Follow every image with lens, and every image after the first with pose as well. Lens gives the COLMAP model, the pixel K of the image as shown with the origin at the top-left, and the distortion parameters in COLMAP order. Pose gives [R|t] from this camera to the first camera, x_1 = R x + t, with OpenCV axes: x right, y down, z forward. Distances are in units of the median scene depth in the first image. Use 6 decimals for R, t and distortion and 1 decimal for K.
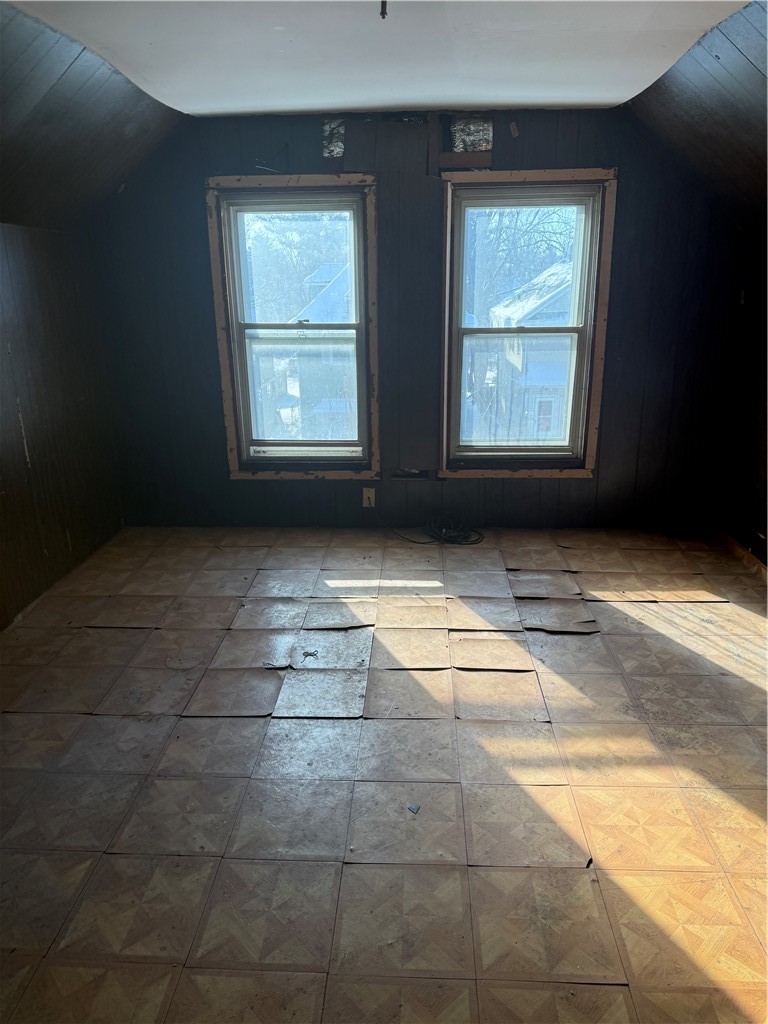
lens RADIAL K [[710.5, 0, 386.2], [0, 710.5, 506.8], [0, 0, 1]] dist [-0.009358, -0.004339]
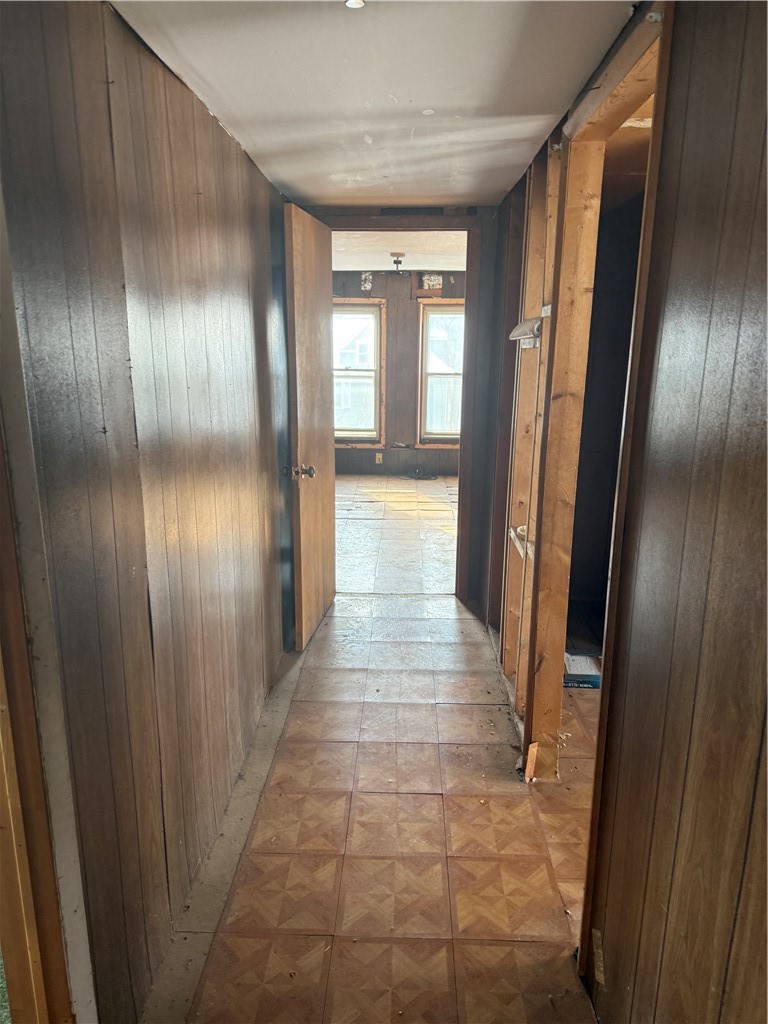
lens RADIAL K [[710.5, 0, 389.1], [0, 710.5, 512.1], [0, 0, 1]] dist [-0.009358, -0.004339]
pose [[0.999666, 0.013724, 0.021879, -0.041321], [-0.012705, 0.998858, -0.046067, 0.243196], [-0.022486, 0.045774, 0.998699, -1.008486]]
